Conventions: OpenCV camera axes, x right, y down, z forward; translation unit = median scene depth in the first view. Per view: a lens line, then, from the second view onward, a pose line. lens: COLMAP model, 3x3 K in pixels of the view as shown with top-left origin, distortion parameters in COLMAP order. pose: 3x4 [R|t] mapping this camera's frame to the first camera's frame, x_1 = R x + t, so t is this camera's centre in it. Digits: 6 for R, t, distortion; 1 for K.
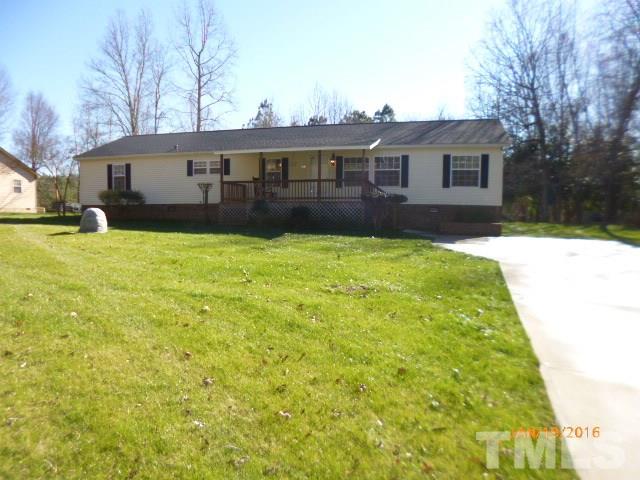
lens RADIAL K [[468.9, 0, 320.0], [0, 468.9, 240.0], [0, 0, 1]] dist [-0.041891, 0.005069]
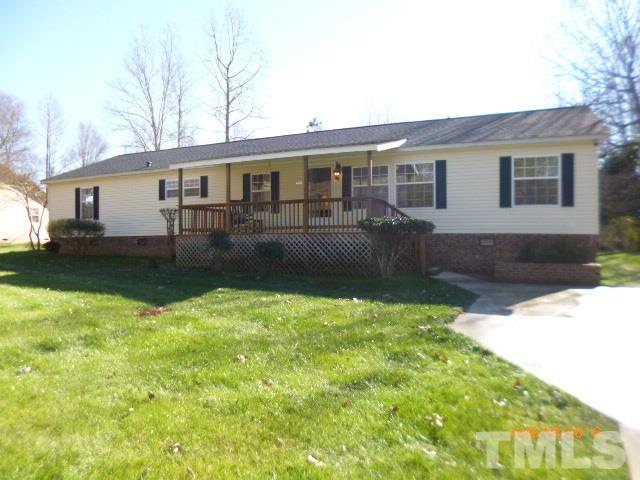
lens RADIAL K [[468.9, 0, 320.0], [0, 468.9, 240.0], [0, 0, 1]] dist [-0.041891, 0.005069]
pose [[0.987879, -0.011000, -0.154838, 0.109080], [0.002981, 0.998646, -0.051927, -0.032606], [0.155200, 0.050836, 0.986574, 0.308593]]
